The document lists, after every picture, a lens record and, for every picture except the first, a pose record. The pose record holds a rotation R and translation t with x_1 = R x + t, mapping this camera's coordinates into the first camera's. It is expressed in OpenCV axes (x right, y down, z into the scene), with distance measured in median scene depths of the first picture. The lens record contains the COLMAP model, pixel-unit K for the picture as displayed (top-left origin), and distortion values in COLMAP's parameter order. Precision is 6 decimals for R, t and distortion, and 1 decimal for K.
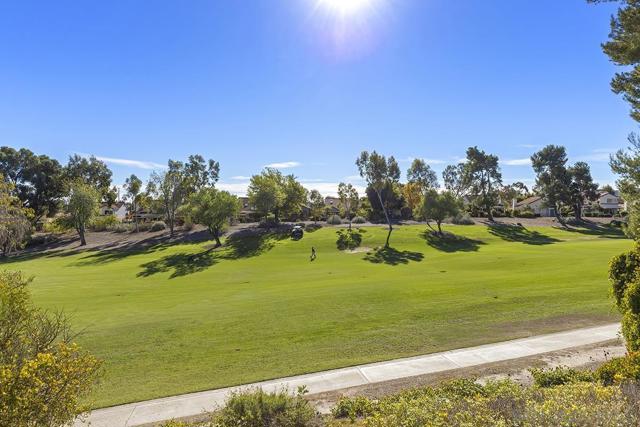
lens RADIAL K [[374.1, 0, 324.6], [0, 374.1, 212.4], [0, 0, 1]] dist [0.000782, 0.000586]
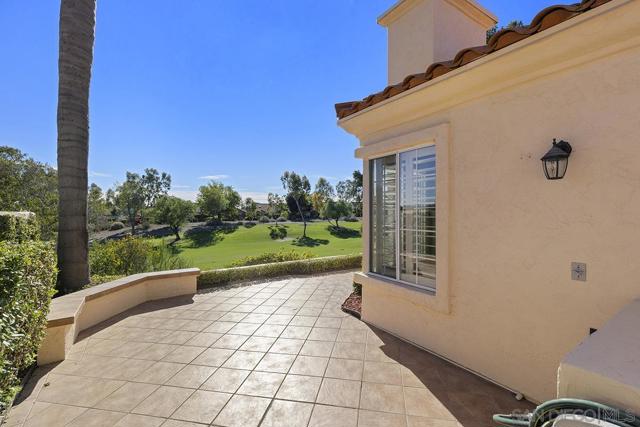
lens RADIAL K [[286.7, 0, 323.7], [0, 286.7, 209.0], [0, 0, 1]] dist [0.004391, -0.000427]
pose [[0.963944, 0.000911, 0.266104, -0.046517], [0.004122, 0.999823, -0.018355, 0.002035], [-0.266073, 0.018790, 0.963770, -0.091243]]
